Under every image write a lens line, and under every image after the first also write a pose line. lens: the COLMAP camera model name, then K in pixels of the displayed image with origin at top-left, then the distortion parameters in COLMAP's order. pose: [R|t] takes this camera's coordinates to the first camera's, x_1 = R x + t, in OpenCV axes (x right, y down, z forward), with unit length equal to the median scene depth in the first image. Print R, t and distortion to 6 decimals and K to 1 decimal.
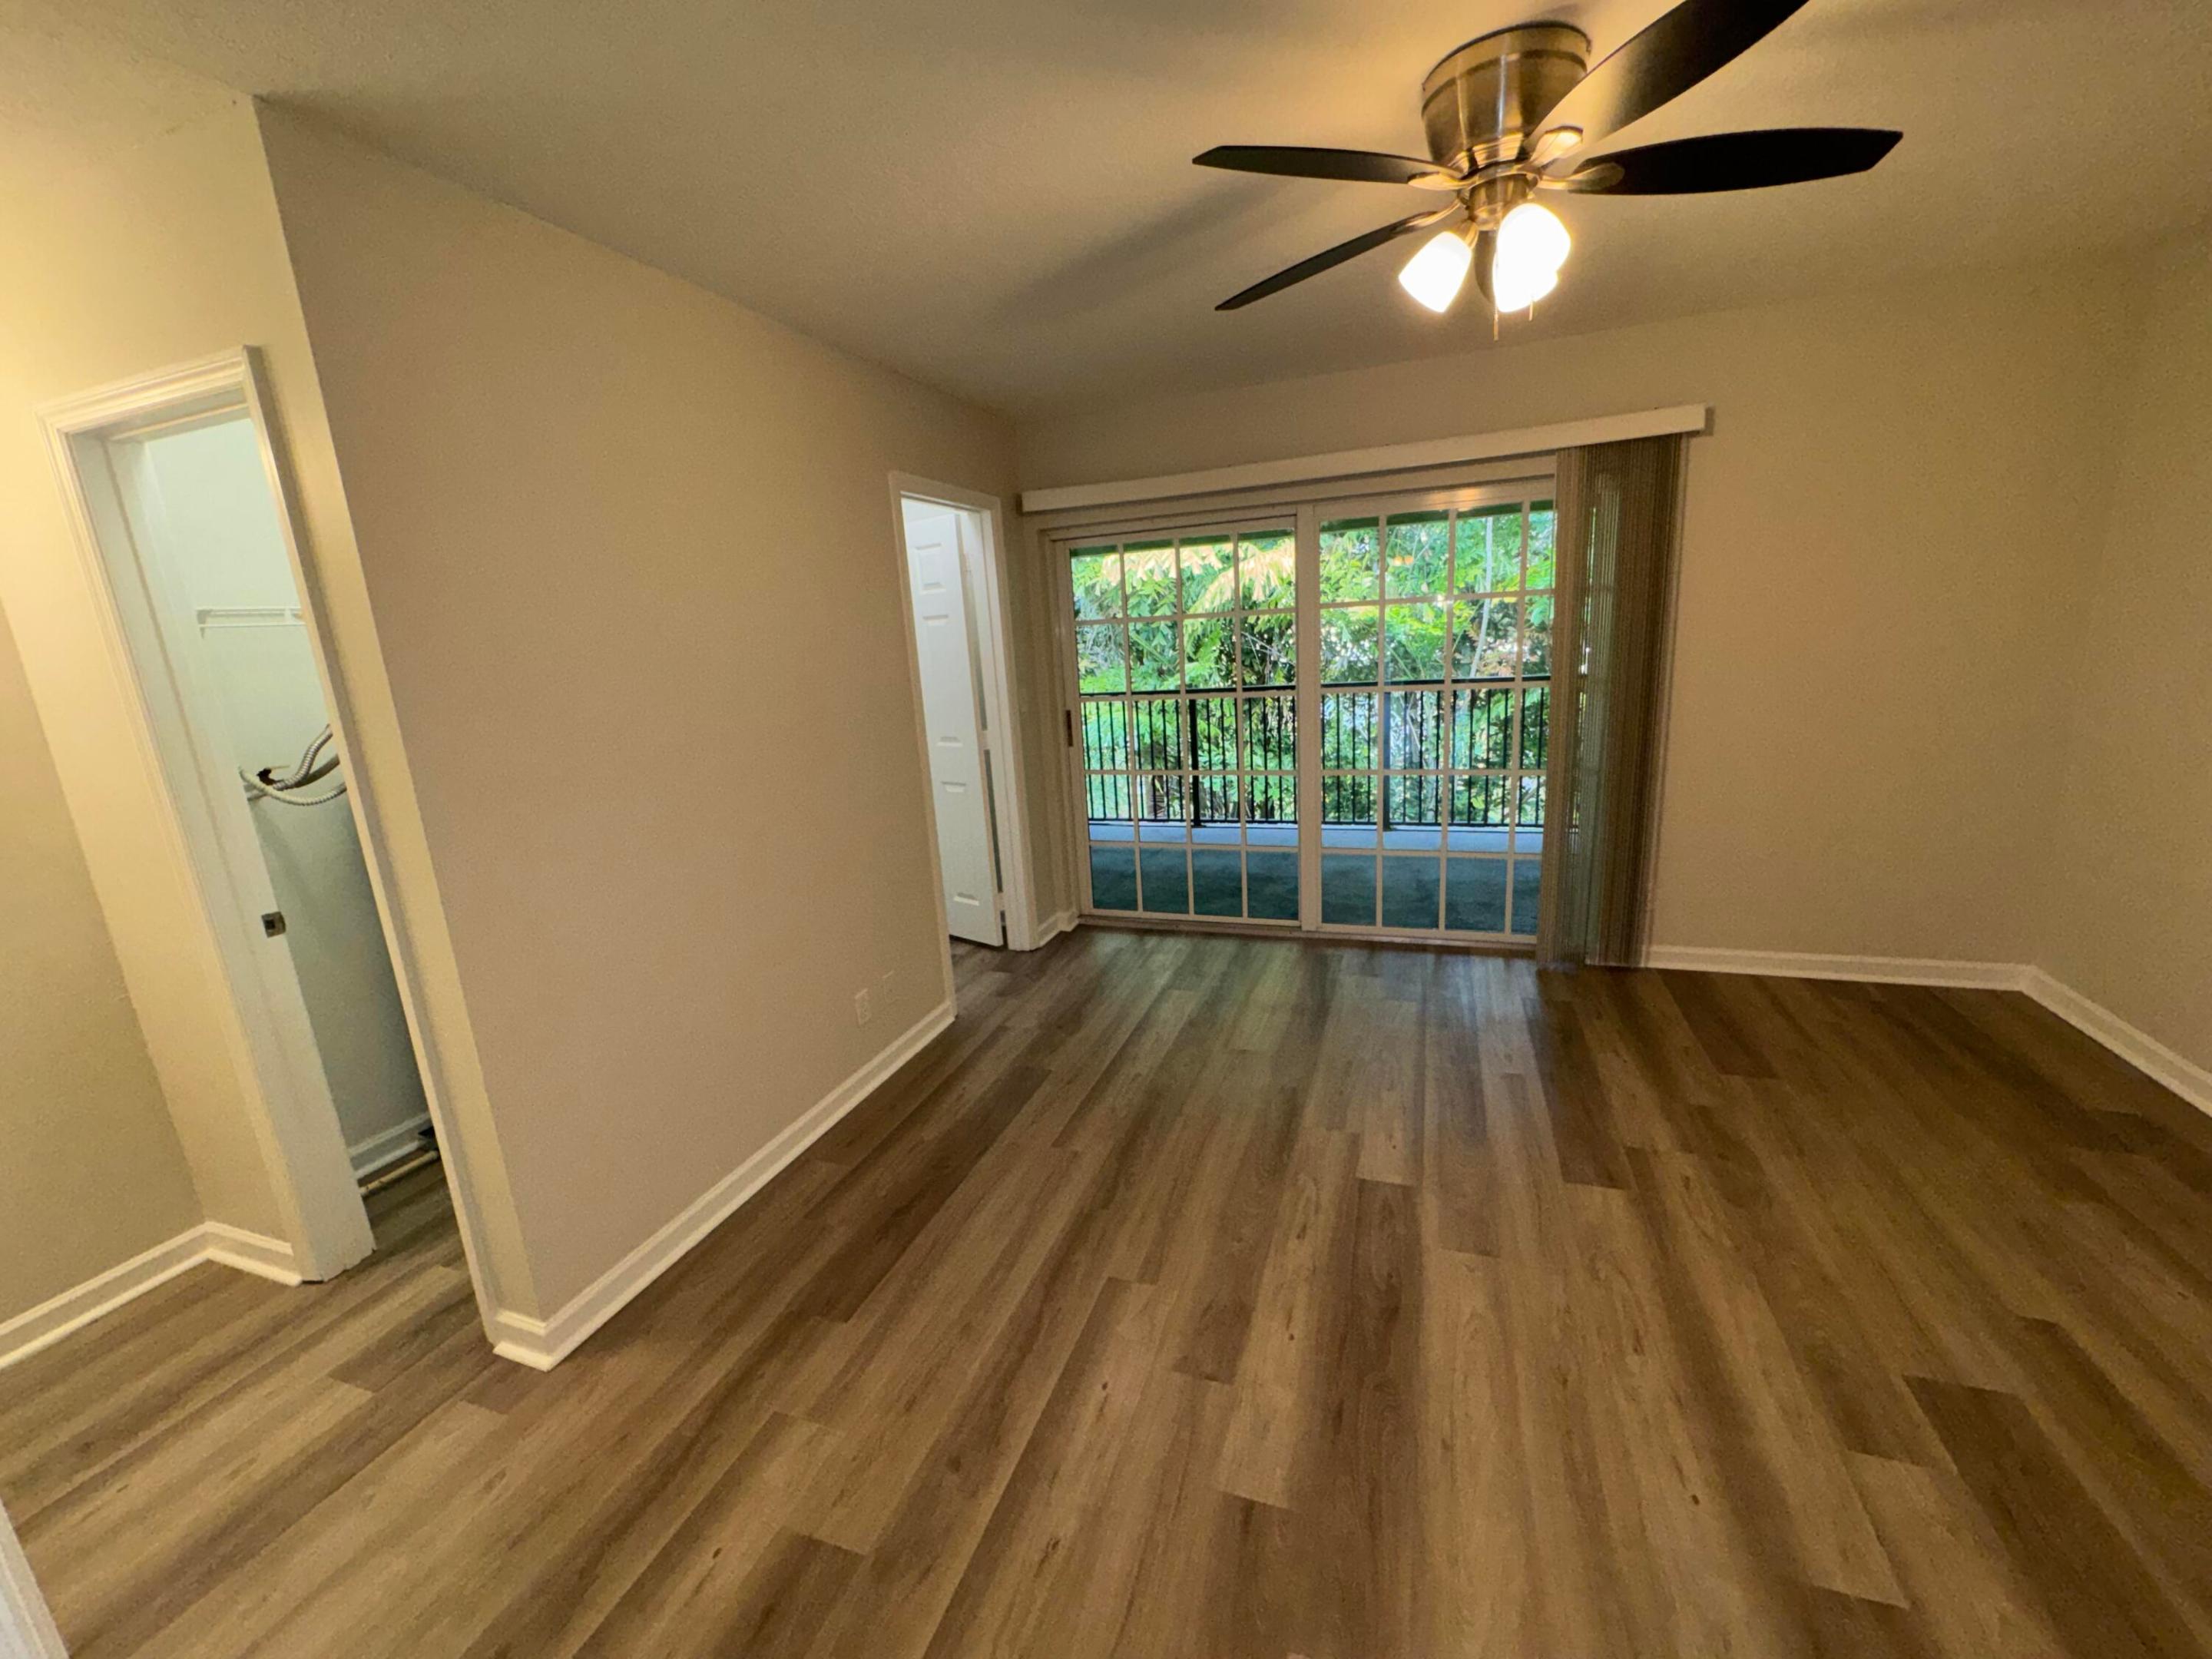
lens RADIAL K [[883.2, 0, 1105.4], [0, 883.2, 829.4], [0, 0, 1]] dist [-0.003274, -0.000702]
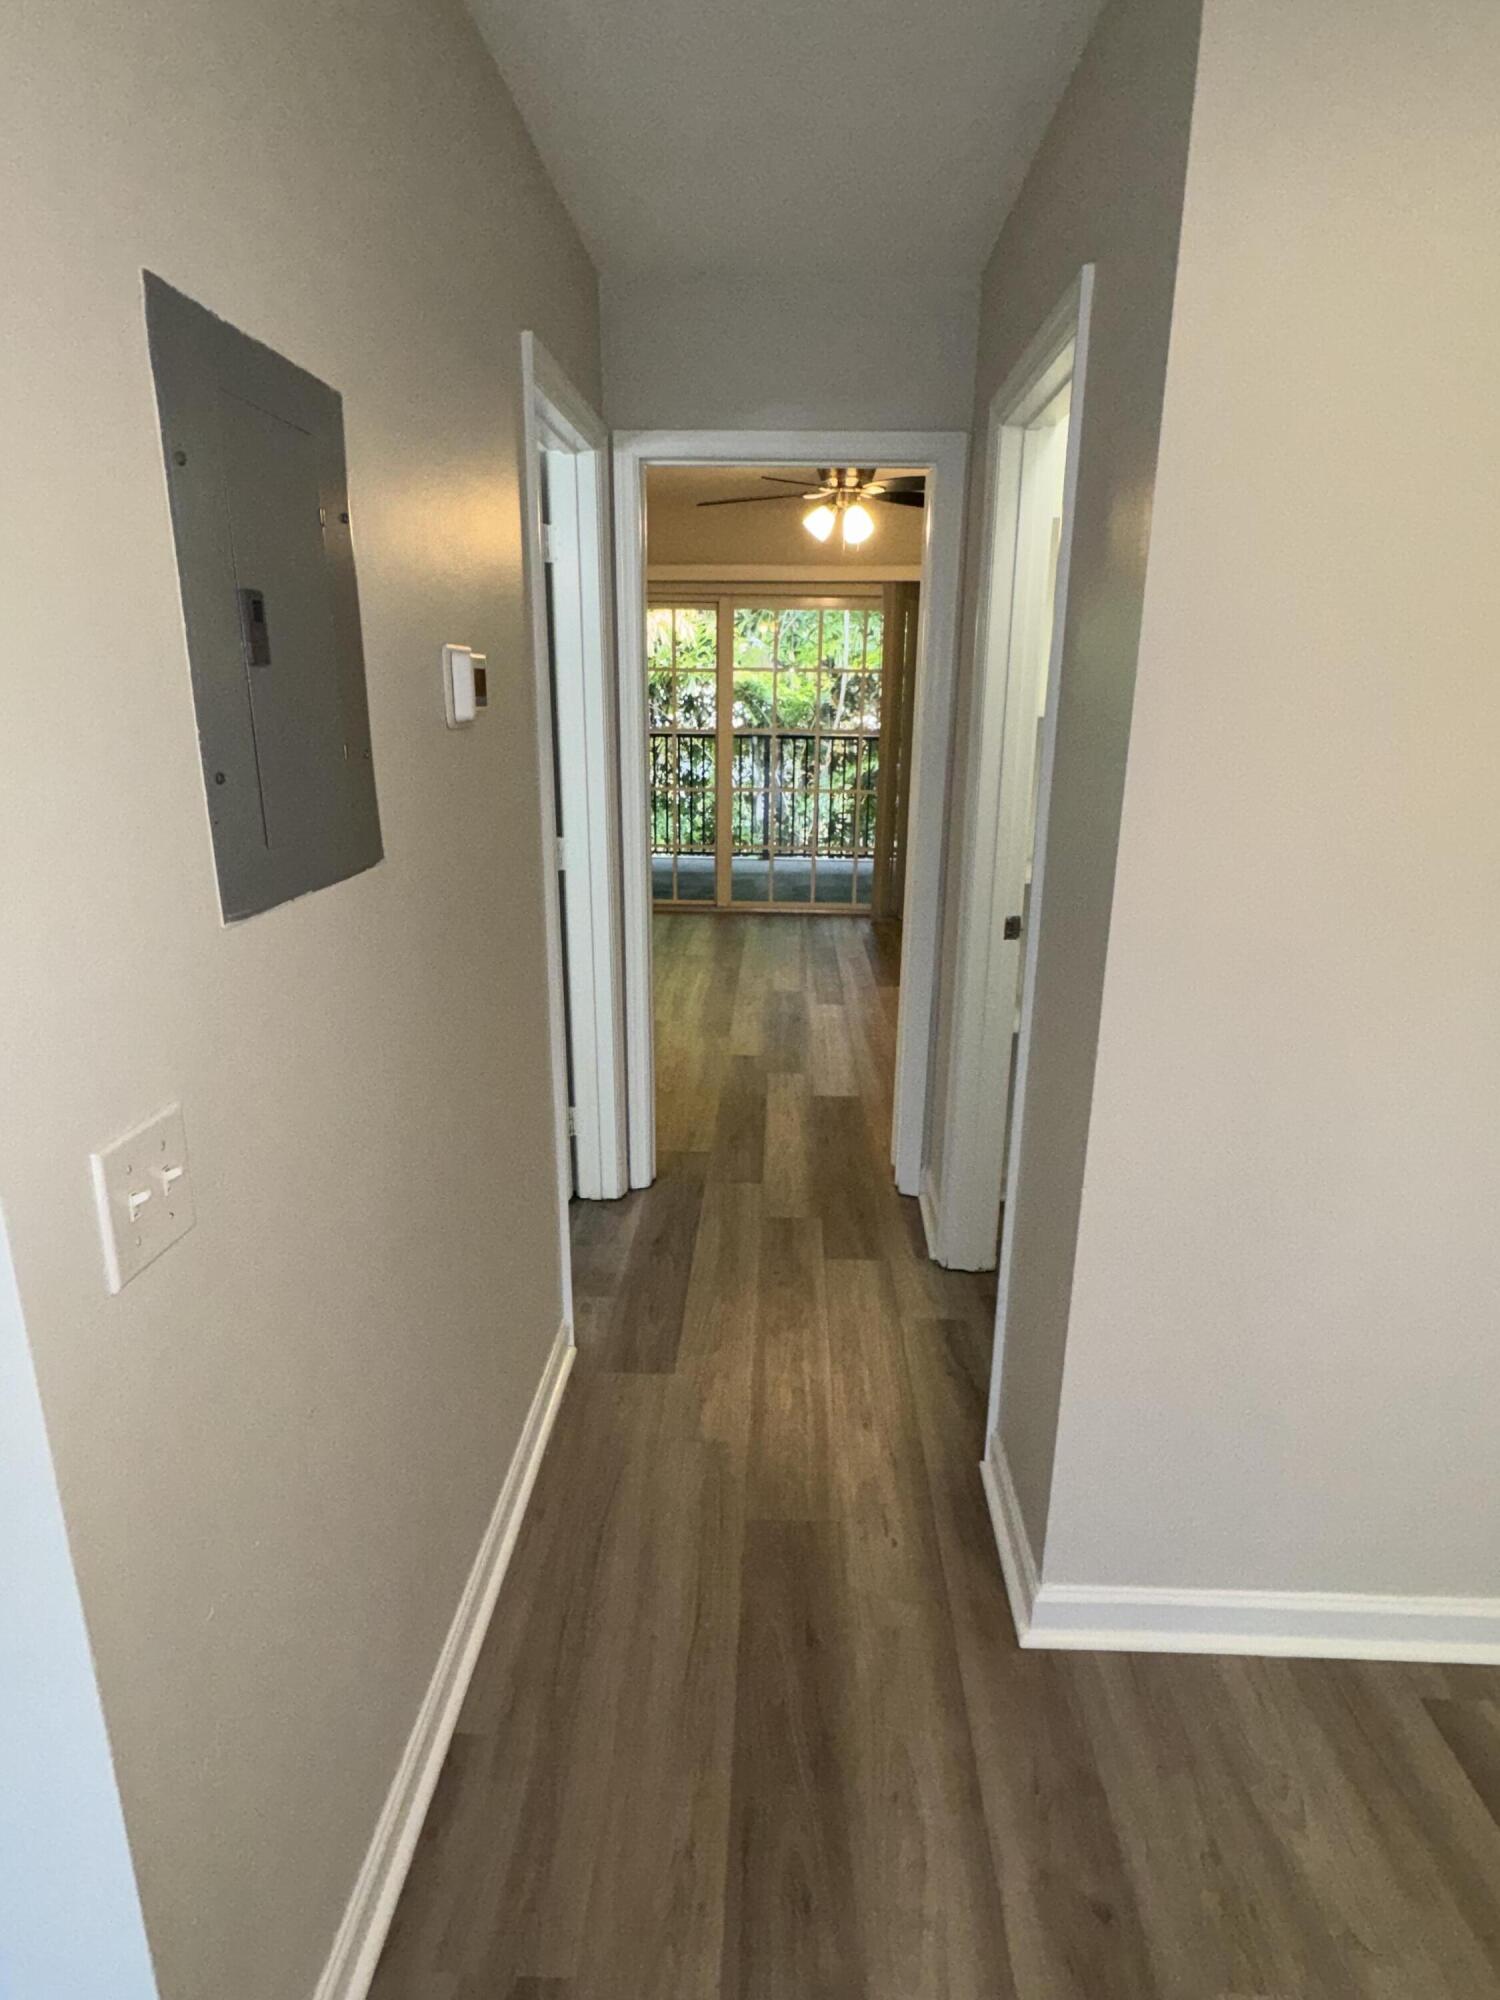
lens RADIAL K [[1110.4, 0, 750.0], [0, 1110.4, 1000.0], [0, 0, 1]] dist [-0.002621, -0.000131]
pose [[0.948578, -0.014558, 0.316208, -0.458720], [-0.002302, 0.998598, 0.052880, 0.275215], [-0.316534, -0.050889, 0.947215, -1.092889]]
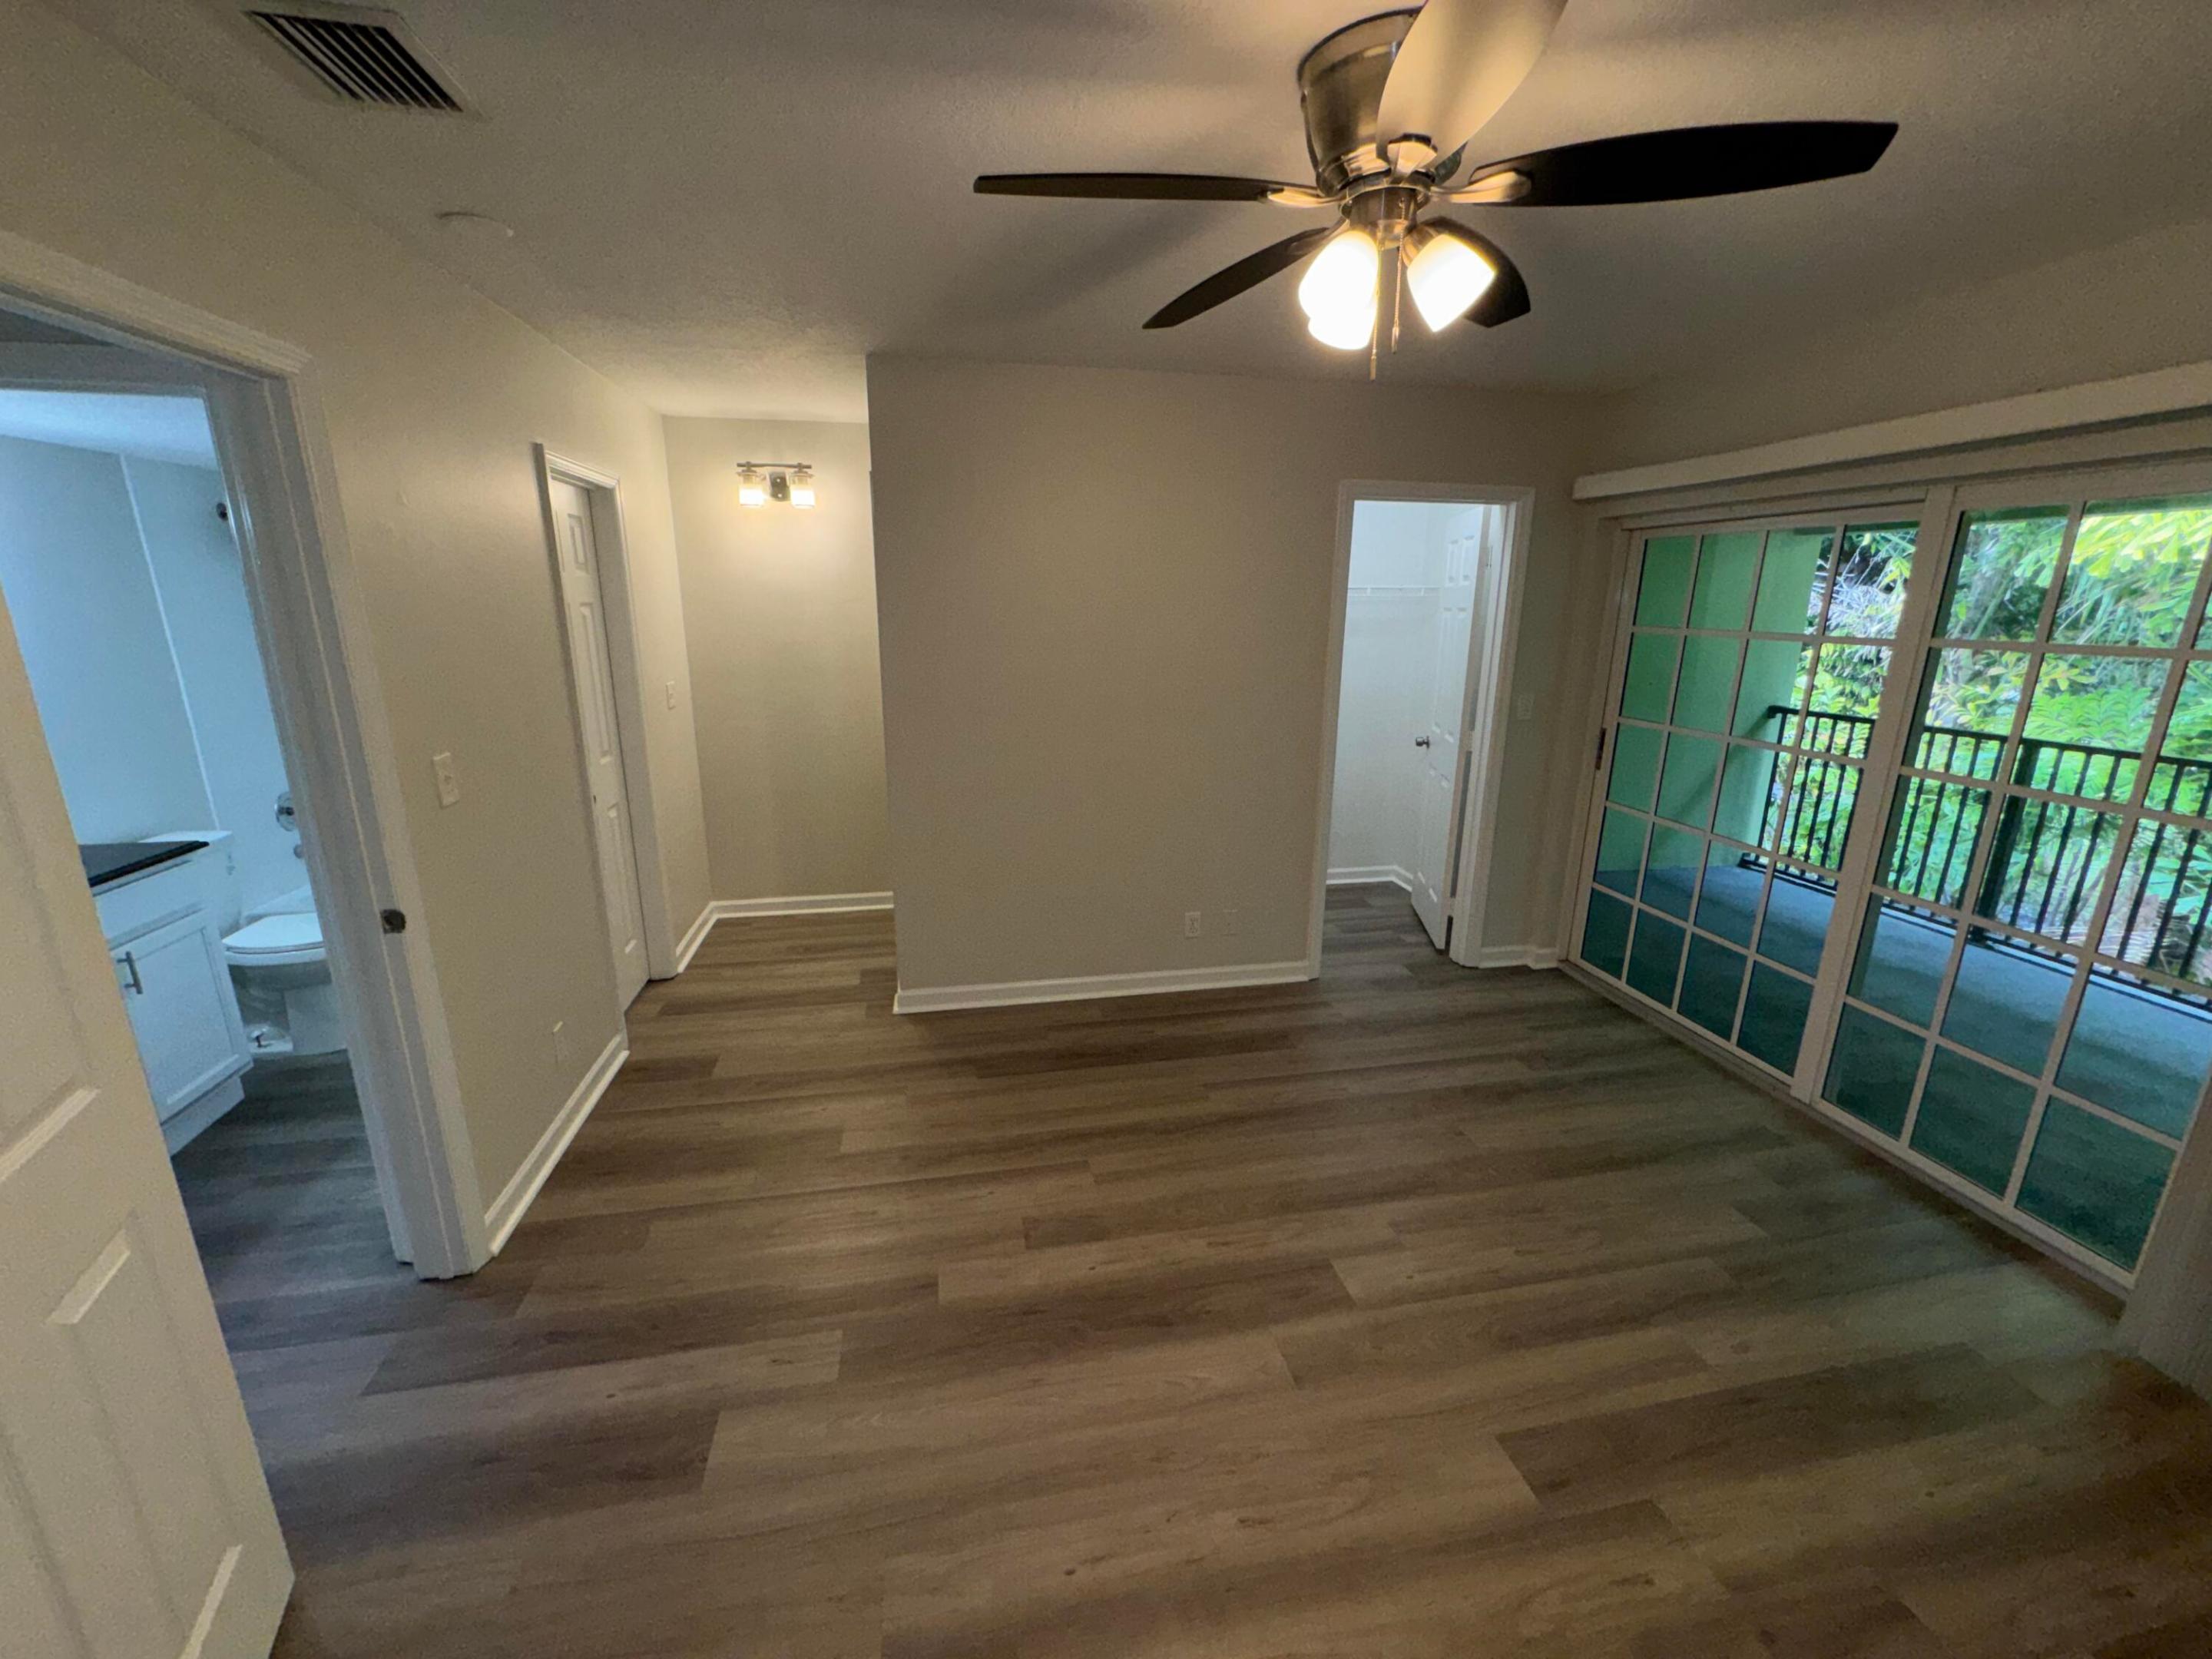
lens RADIAL K [[883.2, 0, 1105.4], [0, 883.2, 829.4], [0, 0, 1]] dist [-0.003274, -0.000702]
pose [[0.514320, 0.280808, -0.810322, 0.743501], [-0.229513, 0.955478, 0.185436, -0.152607], [0.826316, 0.090606, 0.555870, 0.224792]]
